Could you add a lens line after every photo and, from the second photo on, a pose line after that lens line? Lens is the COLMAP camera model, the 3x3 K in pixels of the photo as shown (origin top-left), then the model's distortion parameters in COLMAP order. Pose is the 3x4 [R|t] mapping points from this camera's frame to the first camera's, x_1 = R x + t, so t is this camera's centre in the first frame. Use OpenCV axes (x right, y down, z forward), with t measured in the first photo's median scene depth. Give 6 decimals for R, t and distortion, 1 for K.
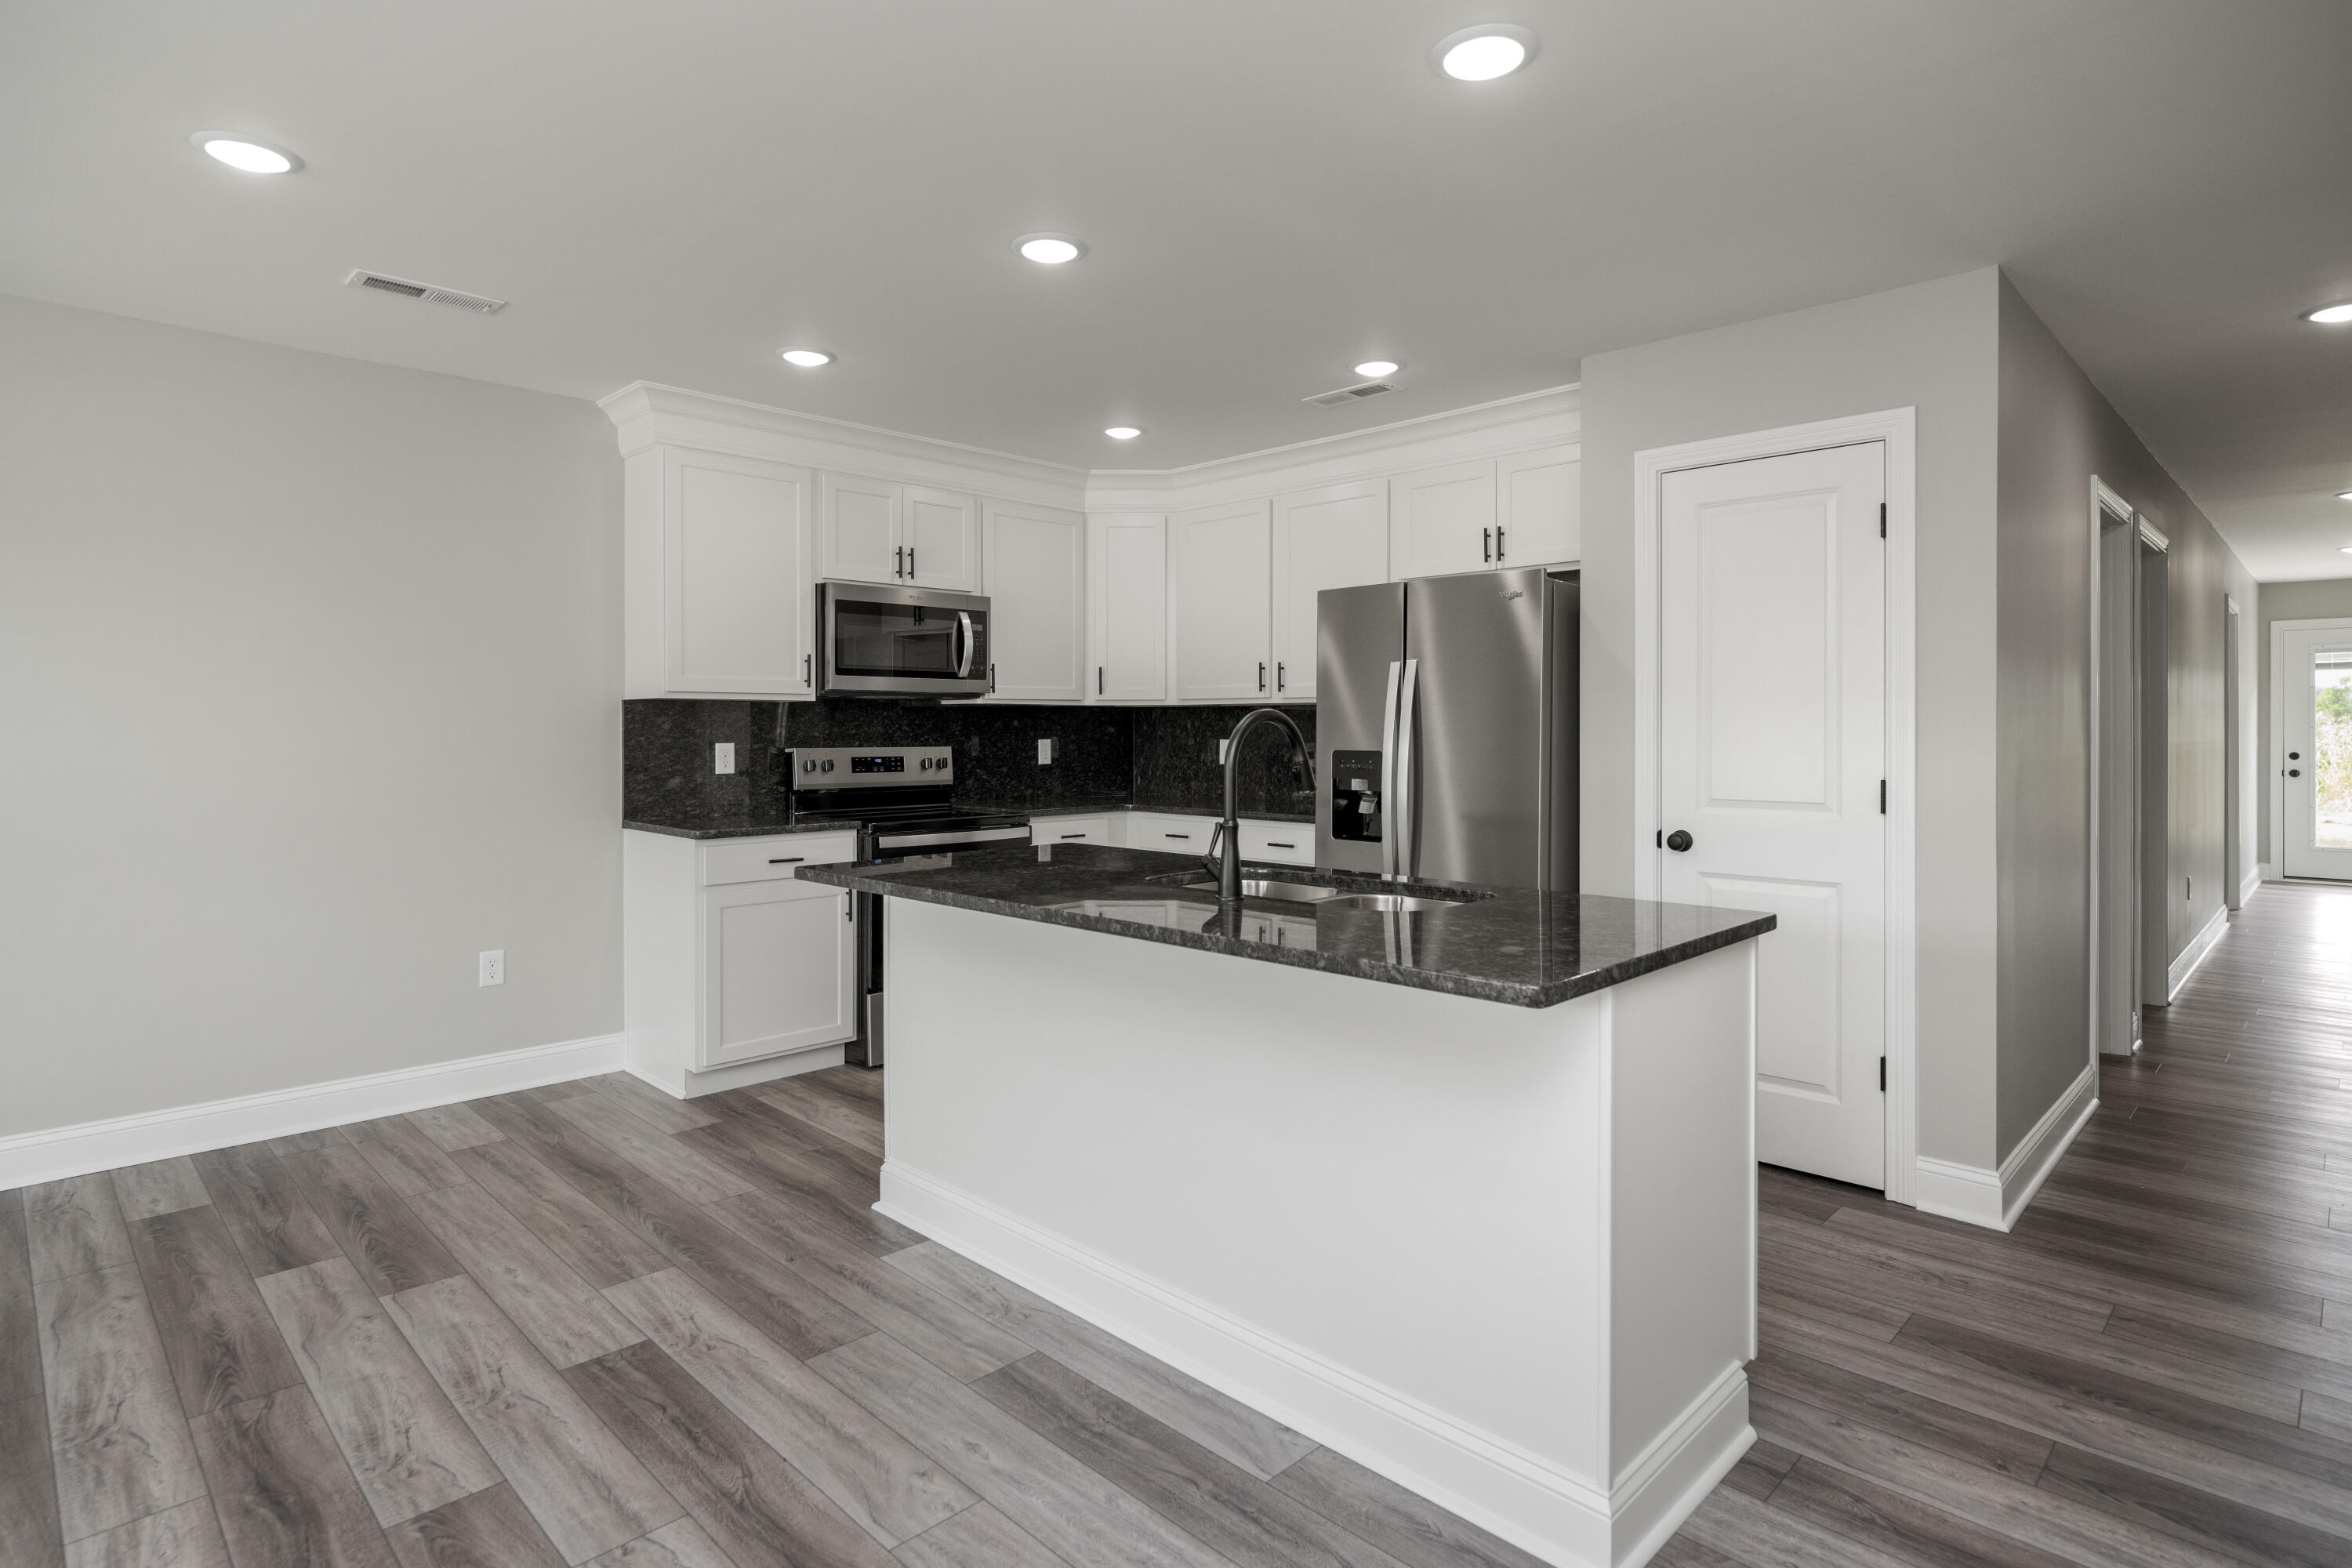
lens RADIAL K [[1198.9, 0, 1181.4], [0, 1198.9, 737.7], [0, 0, 1]] dist [-0.001510, -0.001819]
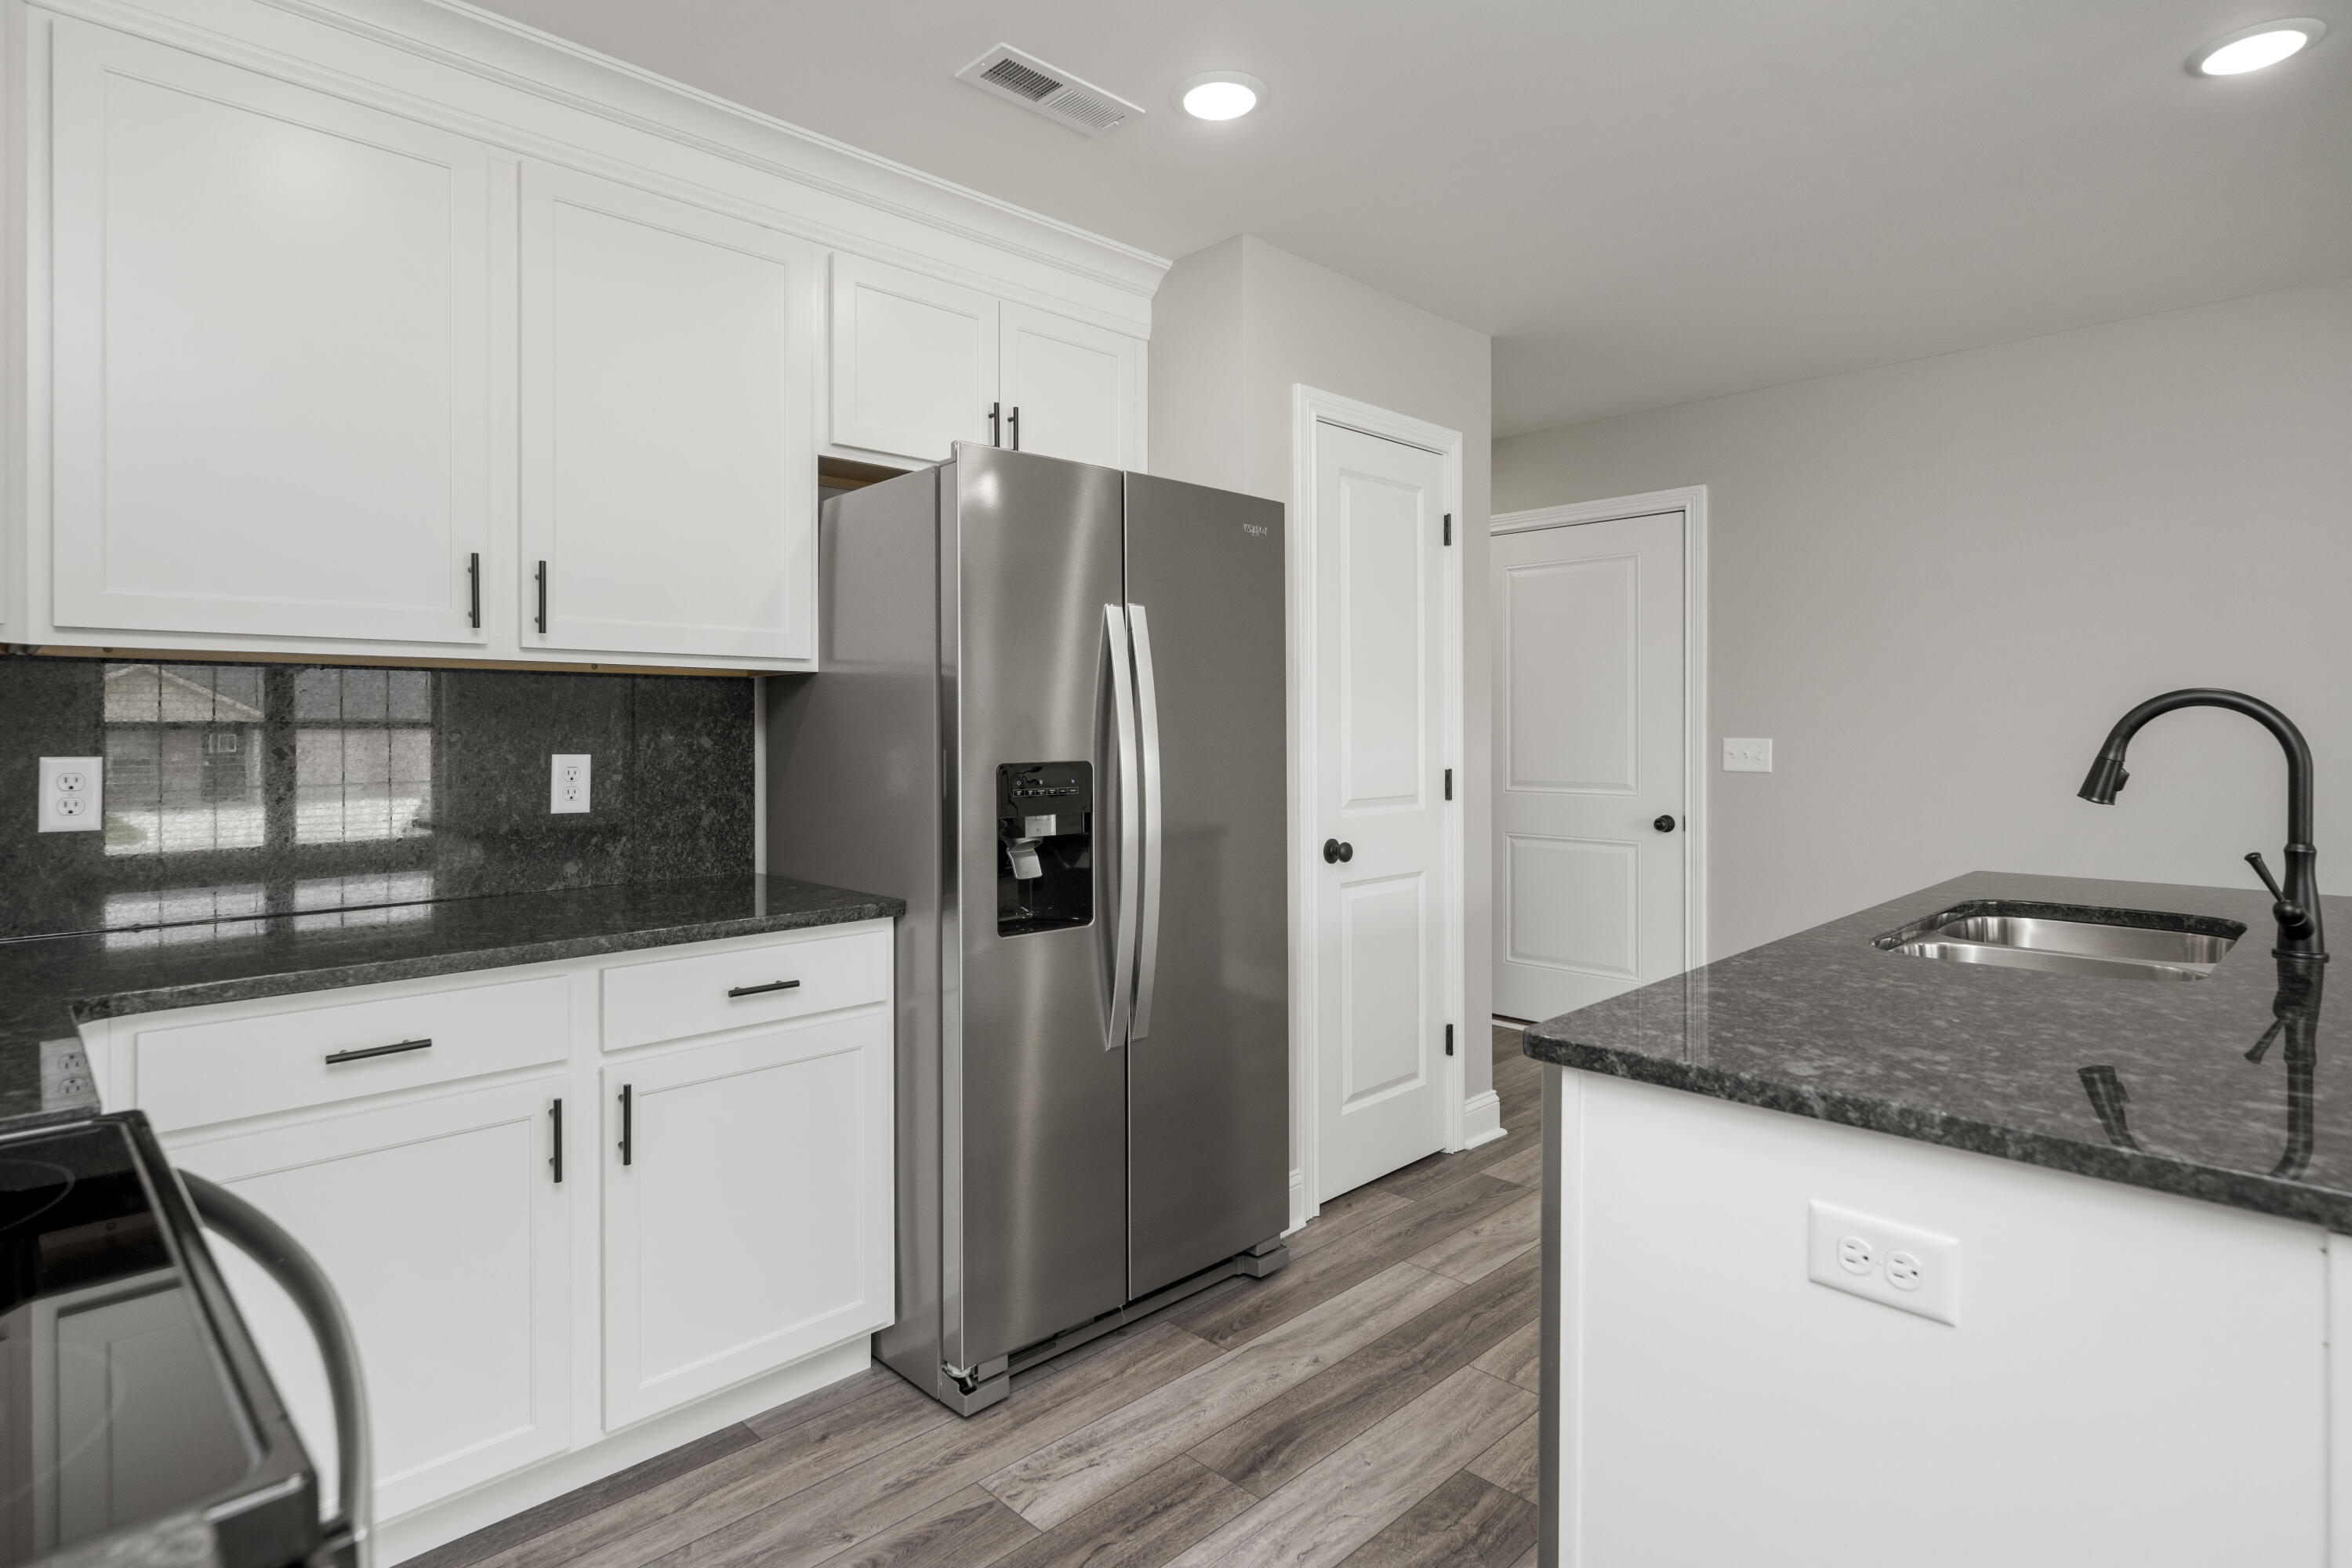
lens RADIAL K [[1198.9, 0, 1150.0], [0, 1198.9, 736.9], [0, 0, 1]] dist [-0.001510, -0.001819]
pose [[0.036603, -0.008645, 0.999292, -0.372881], [0.011541, 0.999900, 0.008228, -0.004121], [-0.999263, 0.011232, 0.036699, 0.905994]]
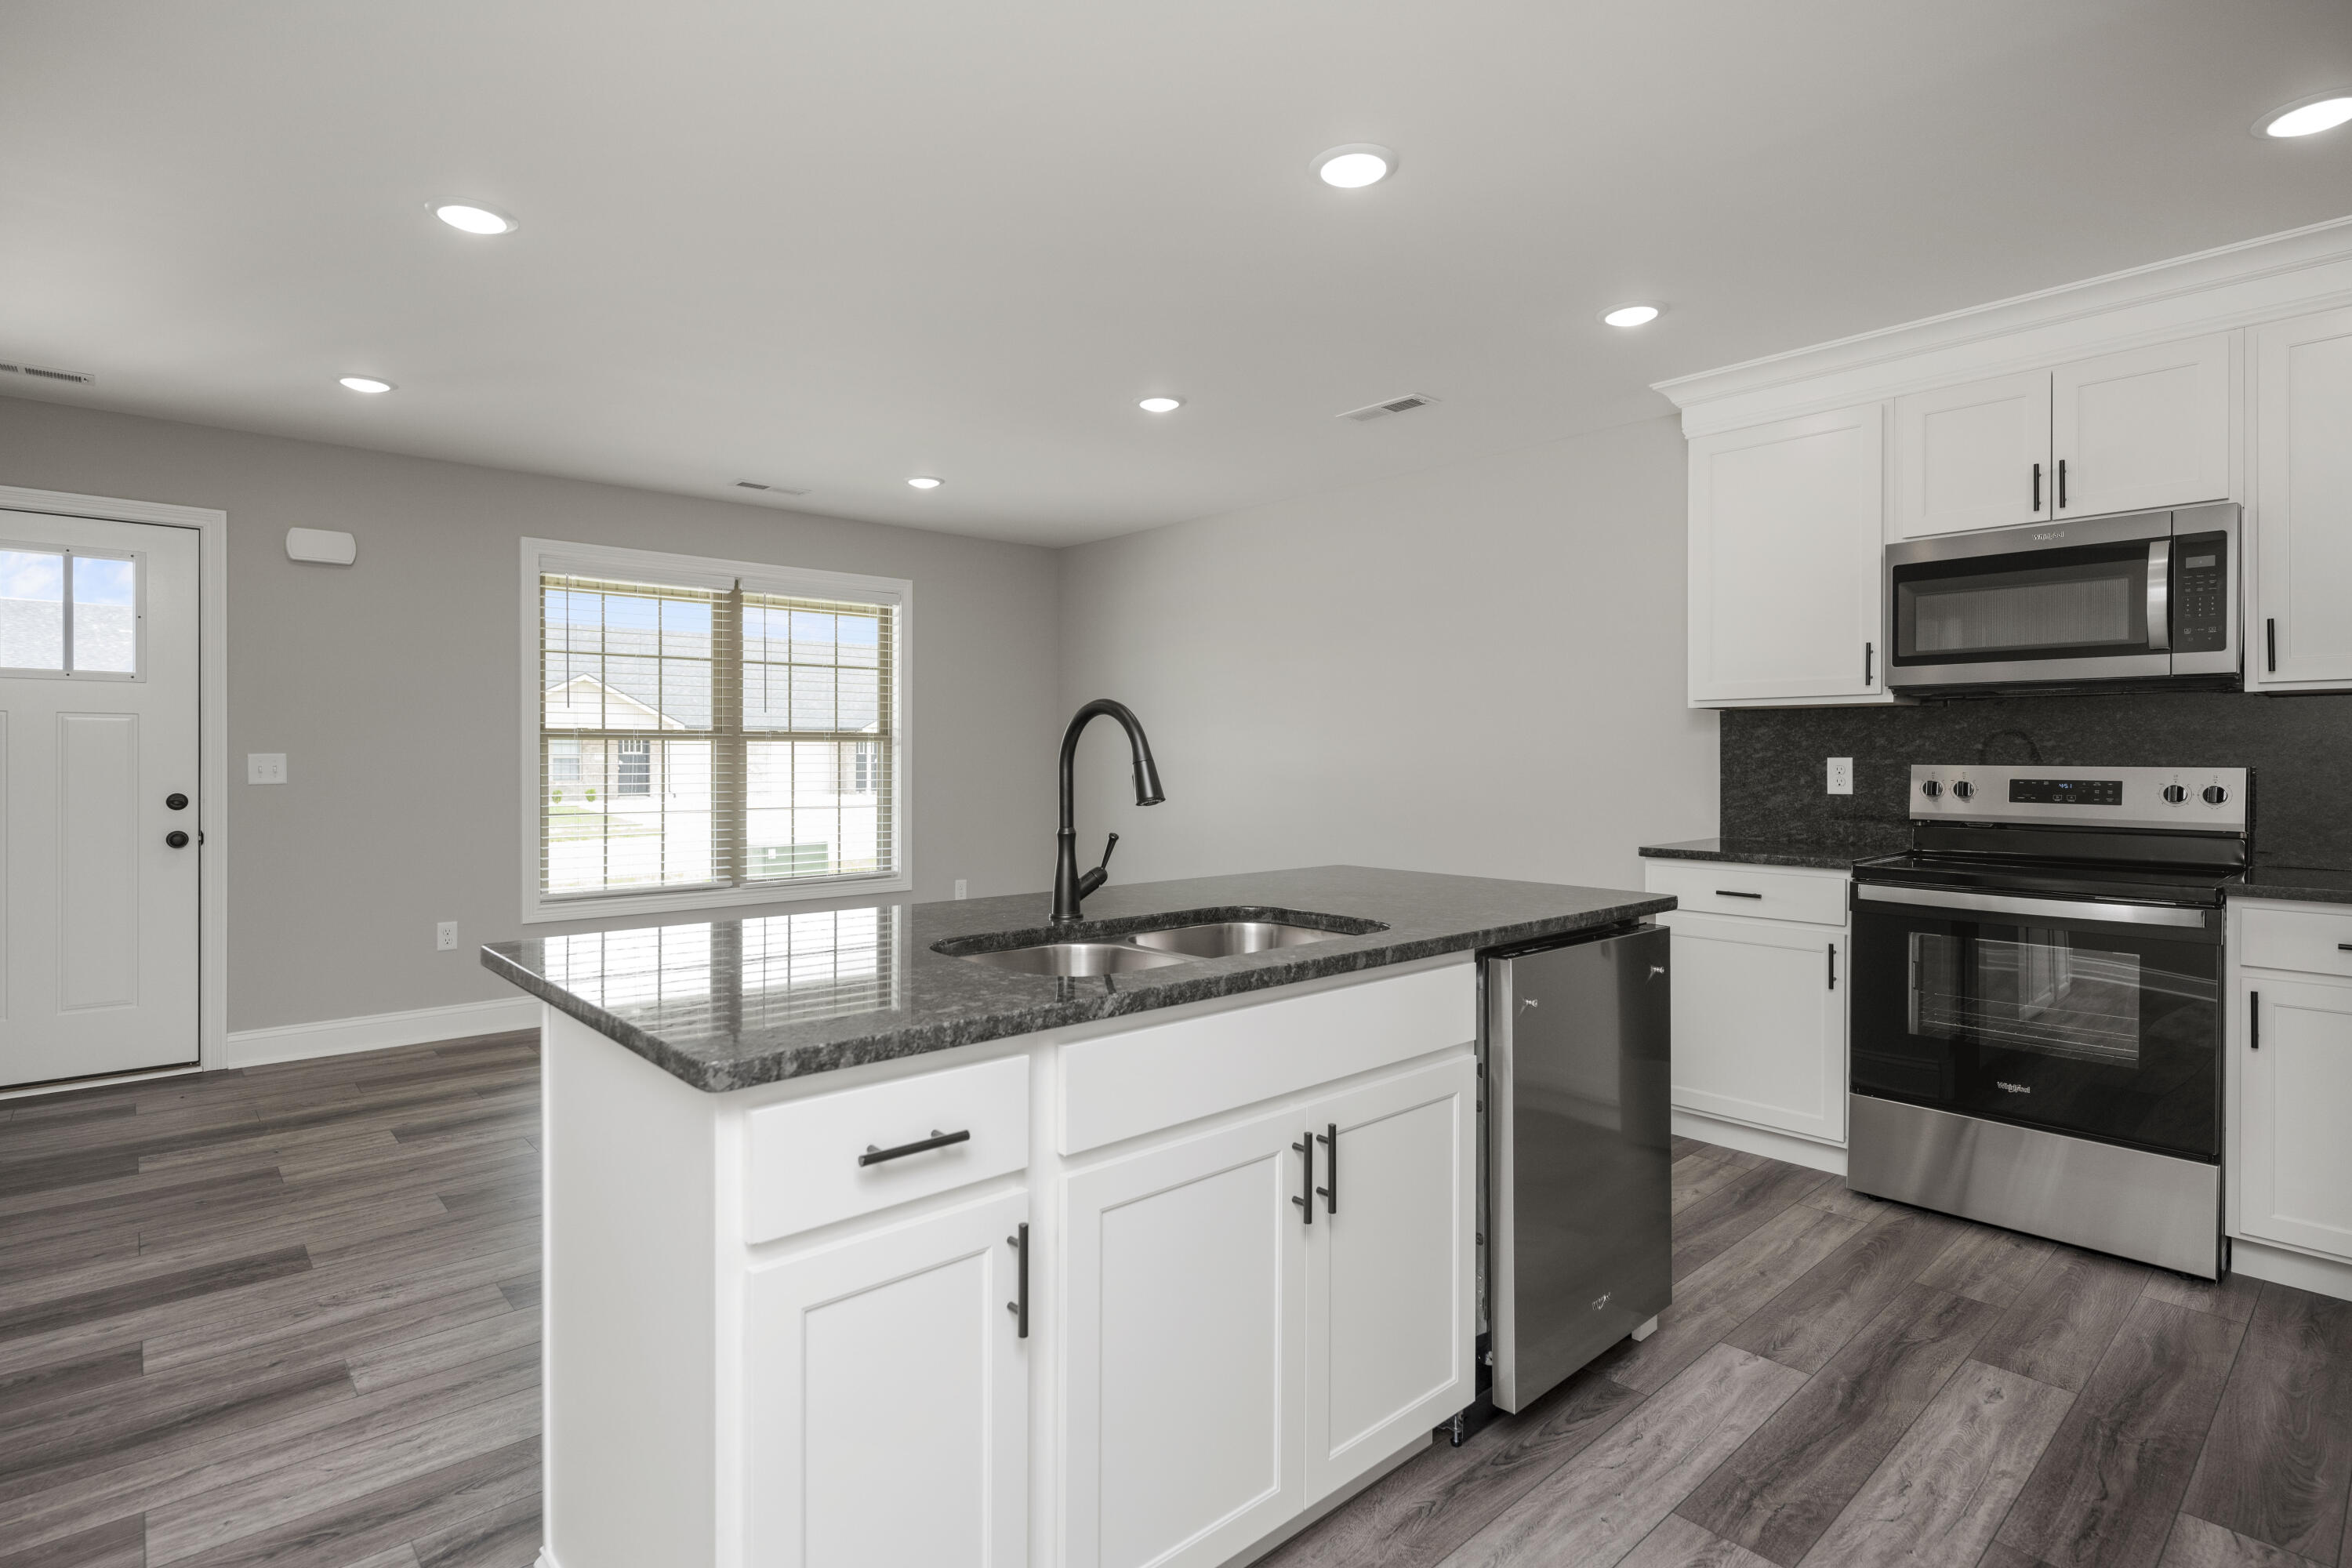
lens RADIAL K [[1175.6, 0, 1171.0], [0, 1175.6, 760.2], [0, 0, 1]] dist [-0.000351, -0.000536]
pose [[-0.059460, 0.004849, -0.998219, 0.495409], [-0.011156, 0.999923, 0.005522, 0.007578], [0.998168, 0.011465, -0.059402, 0.617549]]
